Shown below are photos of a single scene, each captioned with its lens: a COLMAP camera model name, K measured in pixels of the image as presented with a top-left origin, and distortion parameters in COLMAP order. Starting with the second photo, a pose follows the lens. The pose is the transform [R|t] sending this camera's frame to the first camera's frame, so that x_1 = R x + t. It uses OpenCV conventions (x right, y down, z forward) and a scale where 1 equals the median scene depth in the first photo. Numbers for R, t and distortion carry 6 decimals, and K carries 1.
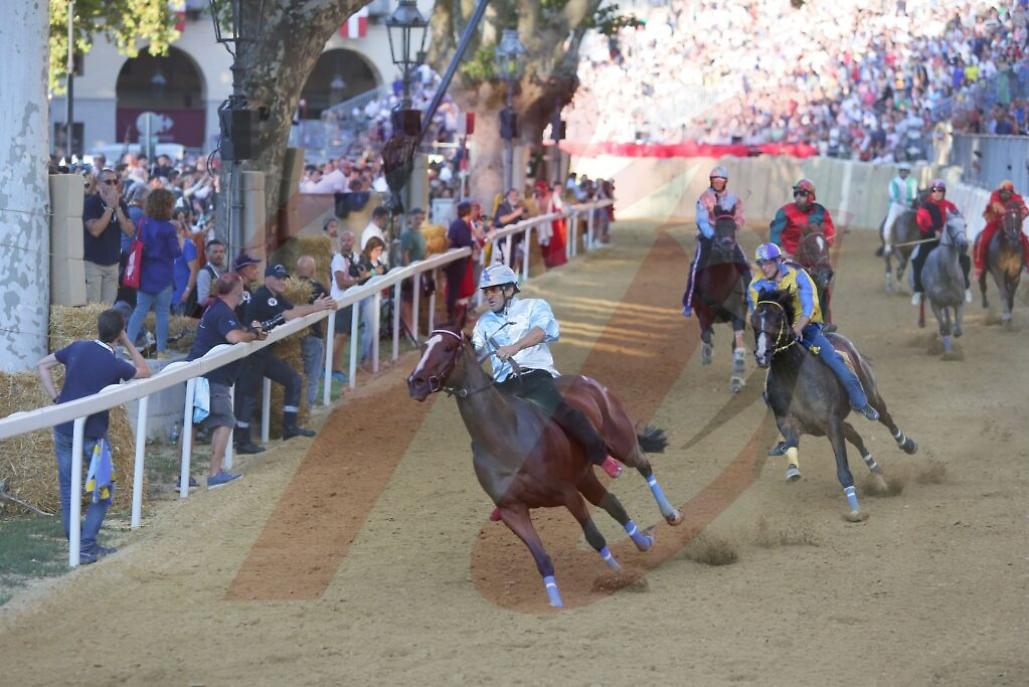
lens RADIAL K [[4541.2, 0, 482.8], [0, 4541.2, 302.9], [0, 0, 1]] dist [0.179426, 0.000000]
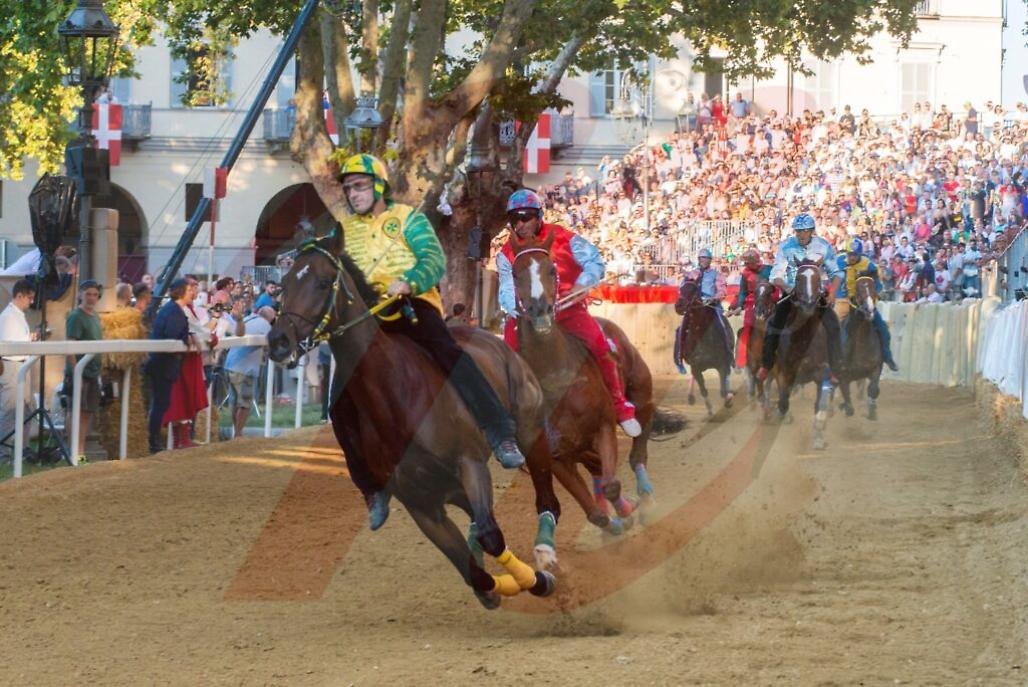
lens RADIAL K [[4536.8, 0, 473.9], [0, 4536.8, 294.1], [0, 0, 1]] dist [0.179426, 0.000000]
pose [[0.998742, -0.004805, -0.049913, 0.058577], [0.002140, 0.998576, -0.053306, 0.013784], [0.050098, 0.053132, 0.997330, 0.214785]]
